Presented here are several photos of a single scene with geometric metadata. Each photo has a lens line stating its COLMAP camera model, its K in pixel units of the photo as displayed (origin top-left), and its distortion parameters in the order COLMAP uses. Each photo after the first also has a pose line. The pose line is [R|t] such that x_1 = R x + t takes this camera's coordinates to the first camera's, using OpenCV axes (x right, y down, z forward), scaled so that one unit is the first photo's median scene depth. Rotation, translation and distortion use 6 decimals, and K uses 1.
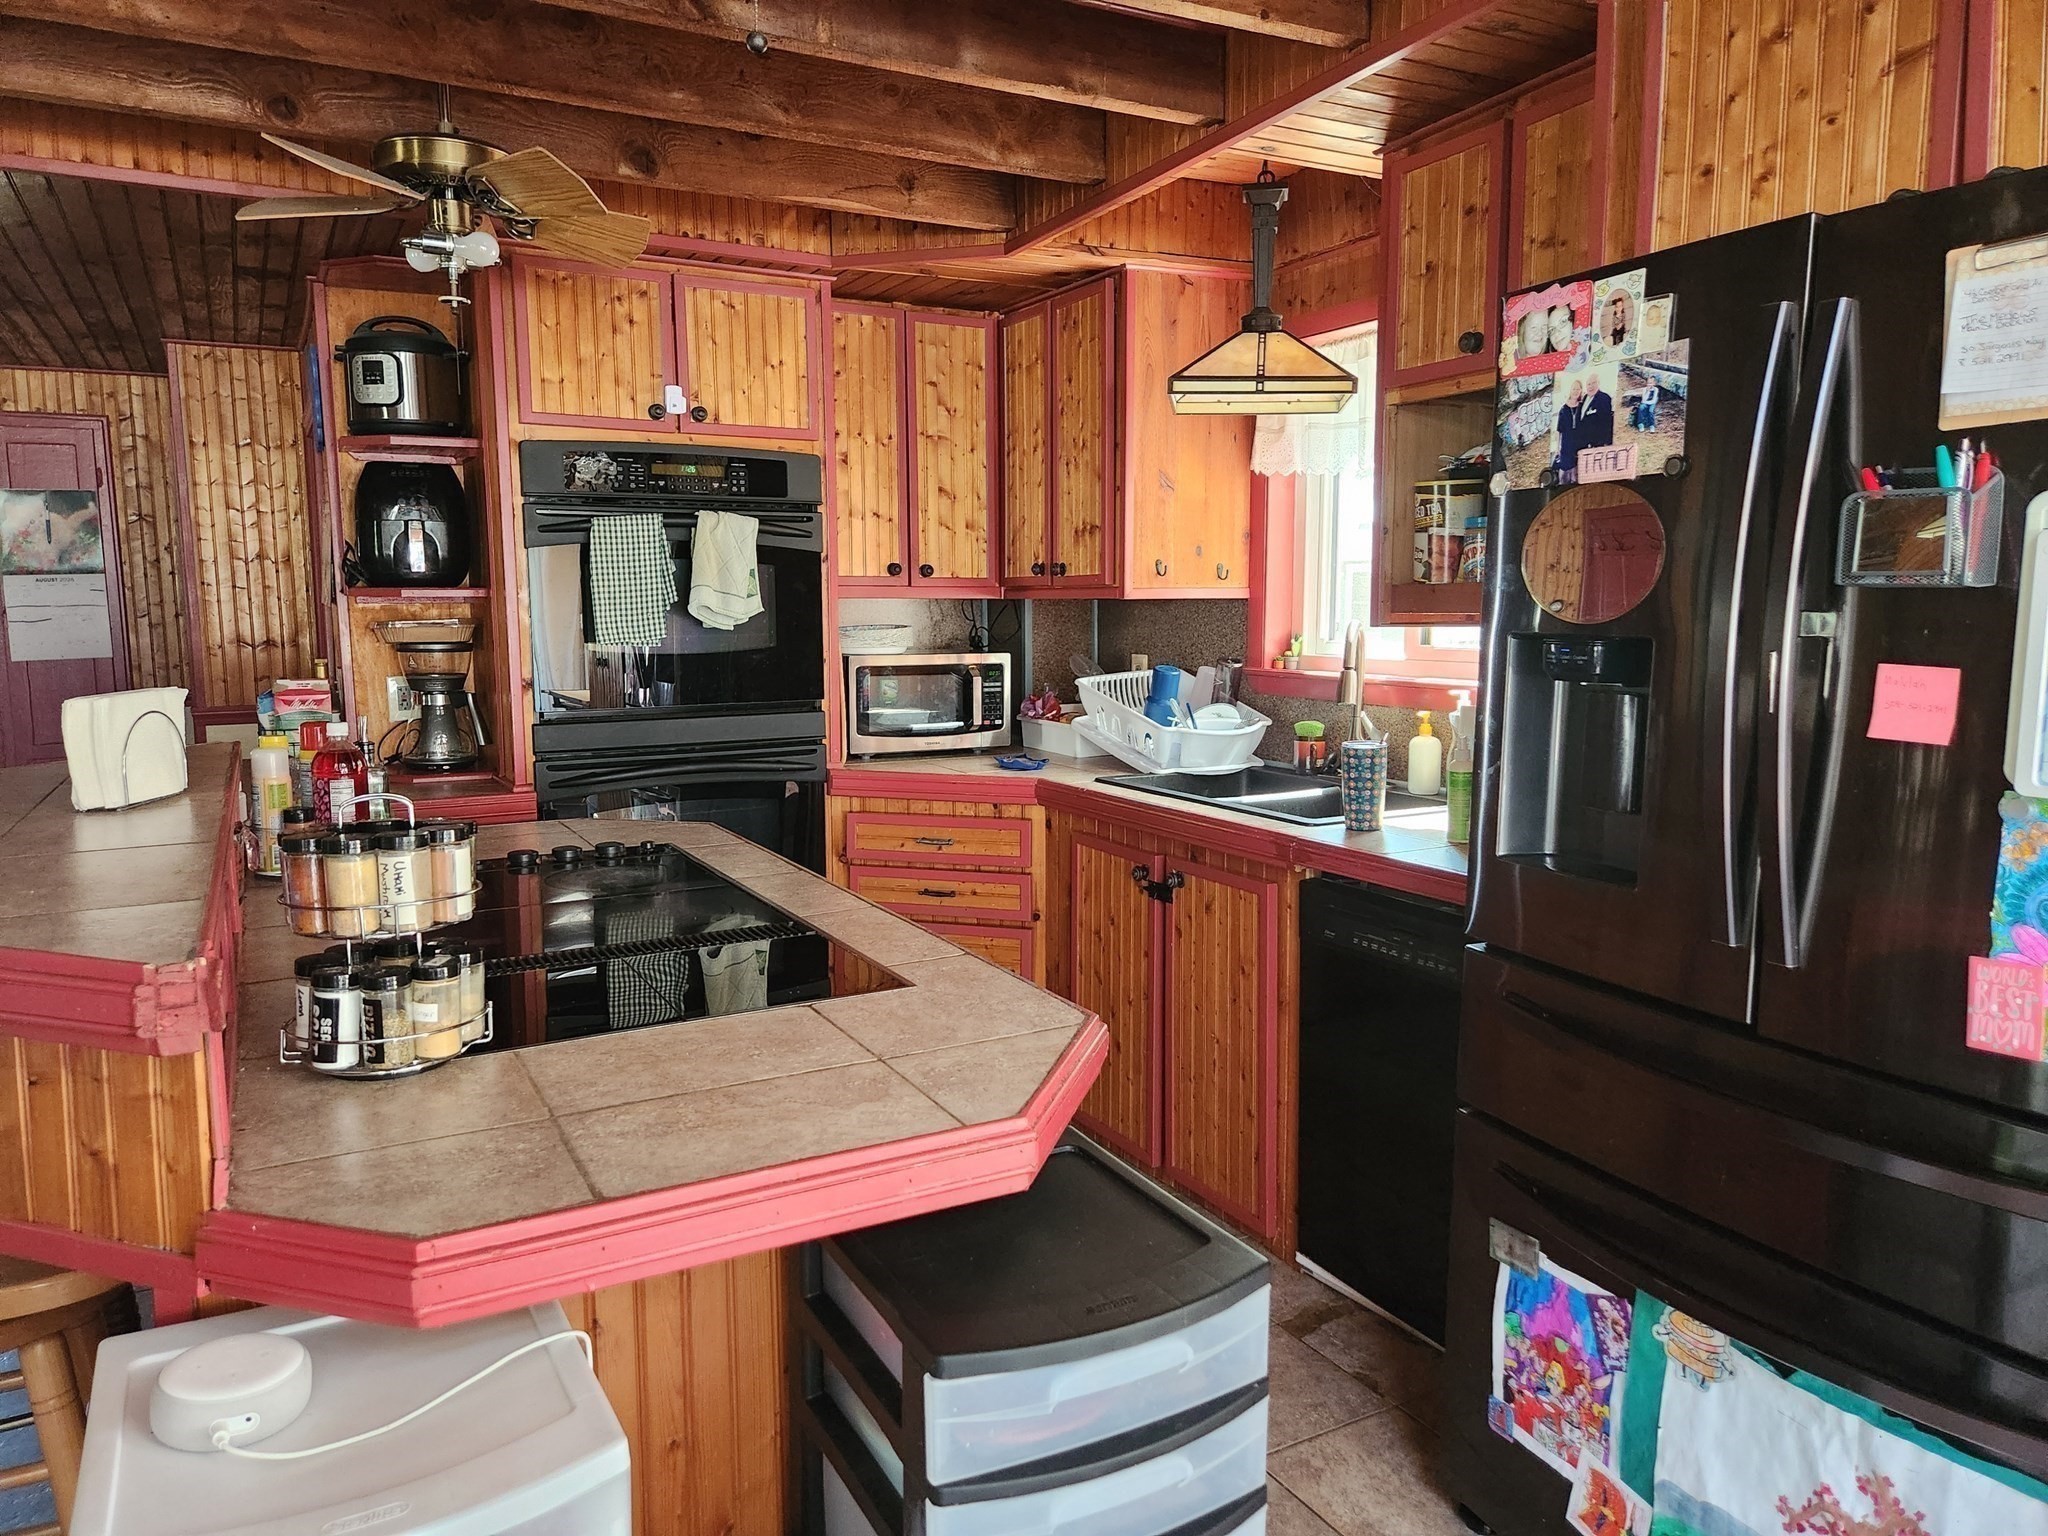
lens RADIAL K [[1349.3, 0, 1010.9], [0, 1349.3, 750.0], [0, 0, 1]] dist [0.075795, -0.066880]
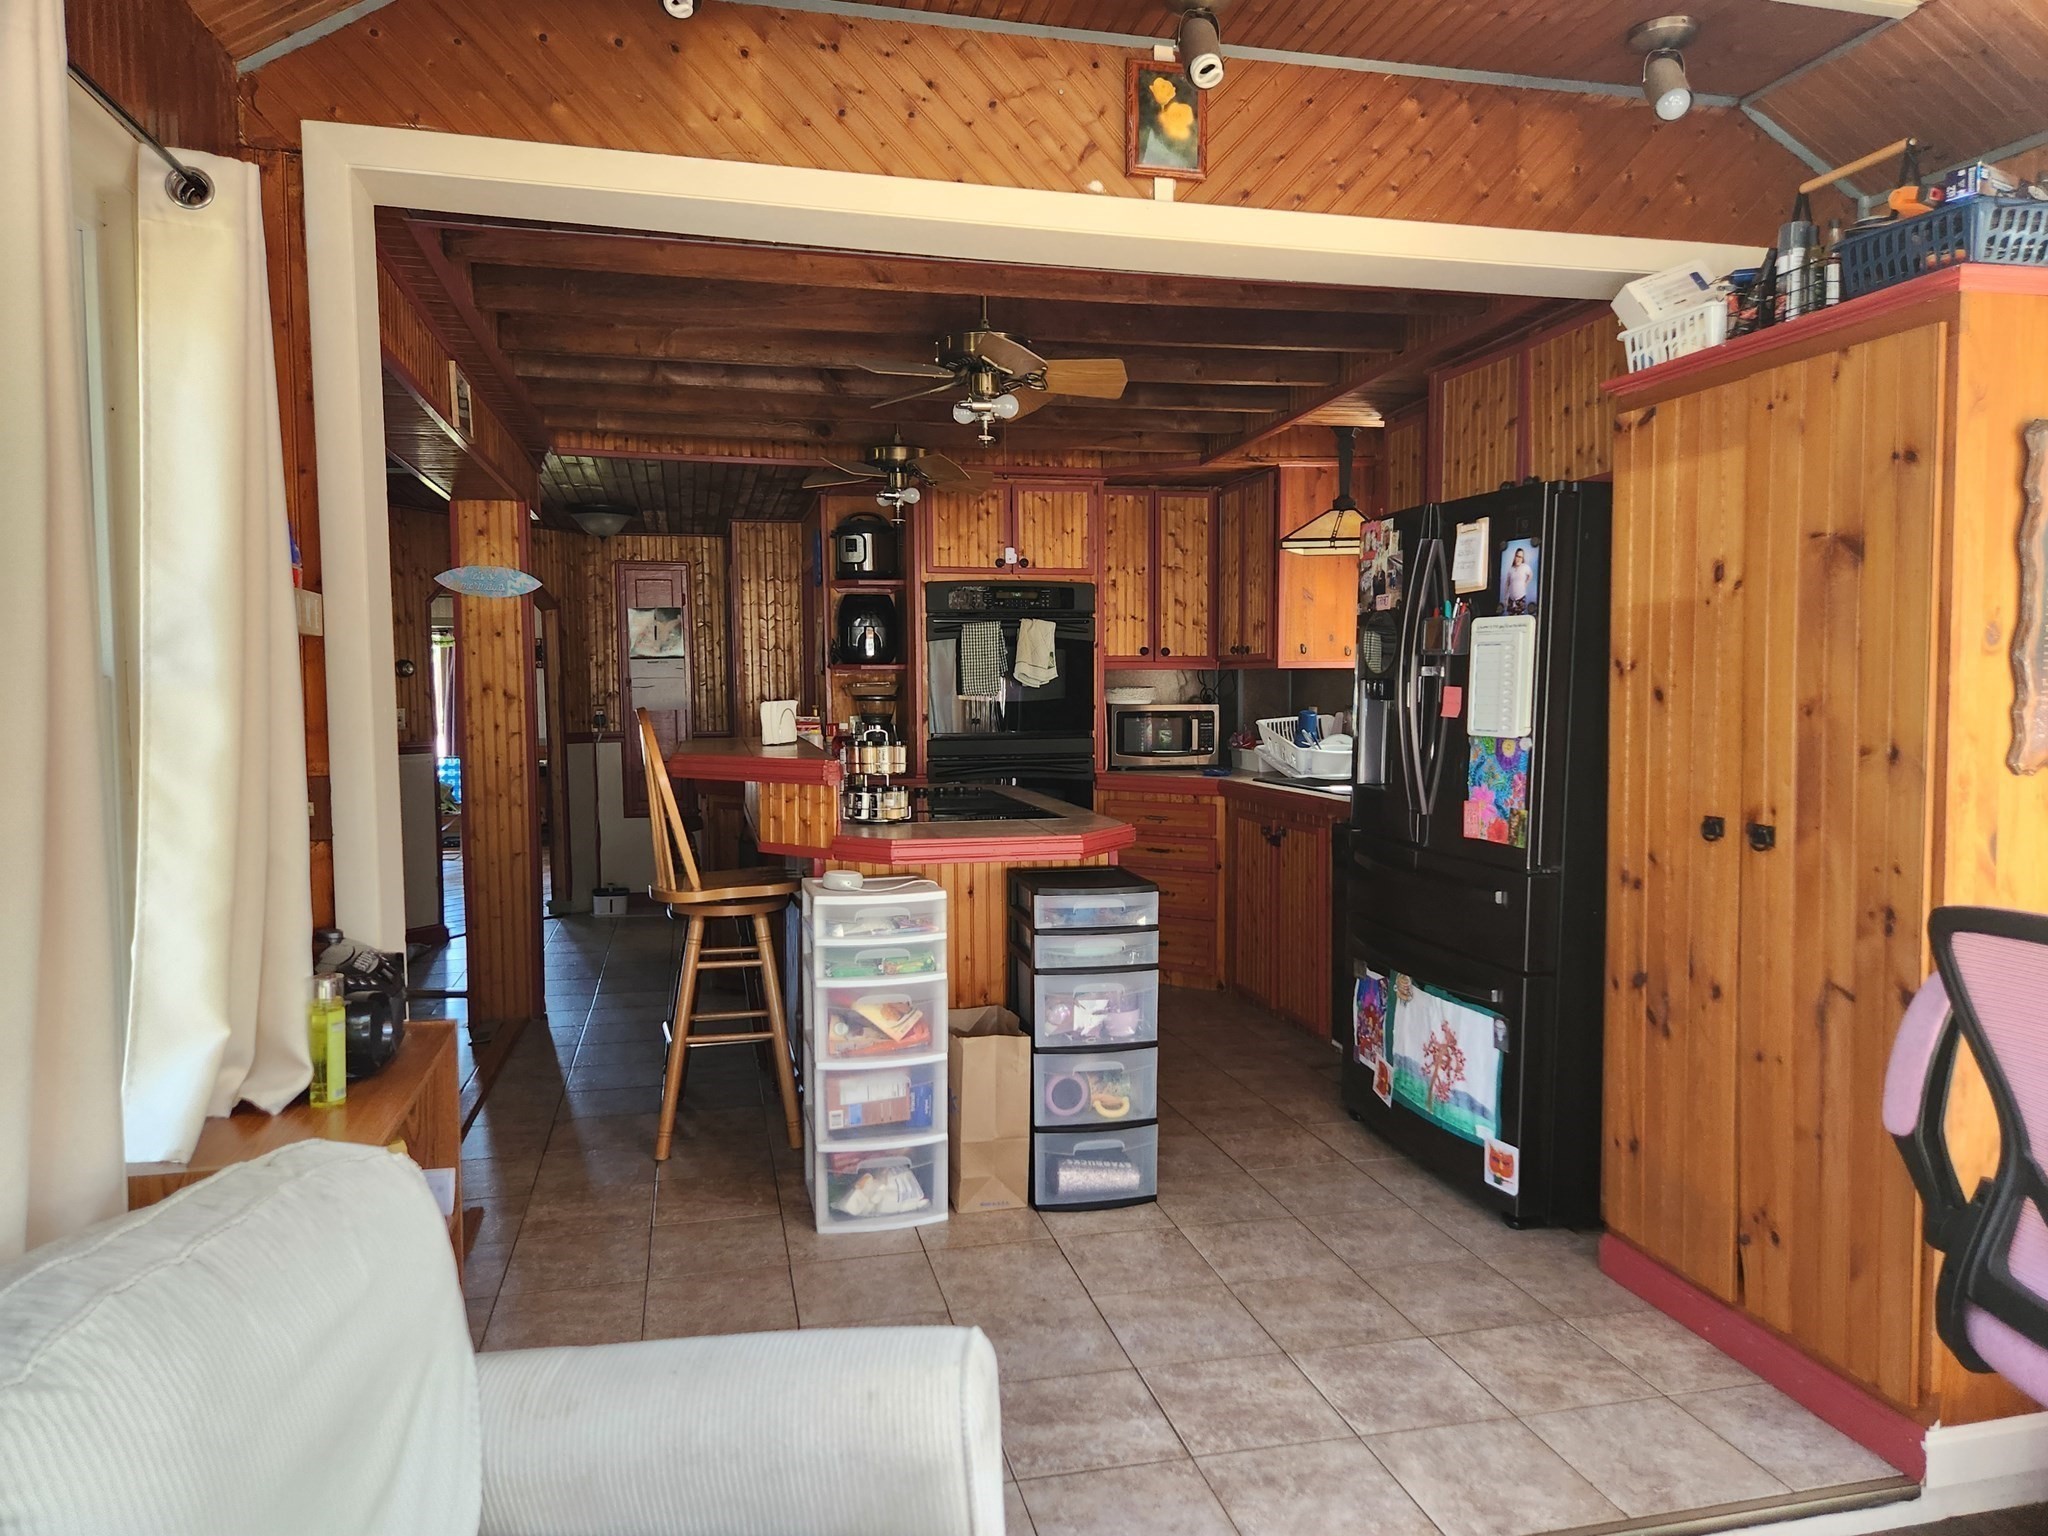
lens RADIAL K [[1349.3, 0, 1036.8], [0, 1349.3, 772.3], [0, 0, 1]] dist [0.075795, -0.066880]
pose [[0.966597, 0.016586, -0.255765, 0.221842], [-0.027983, 0.998768, -0.040985, 0.085409], [0.254770, 0.046773, 0.965870, -0.618727]]
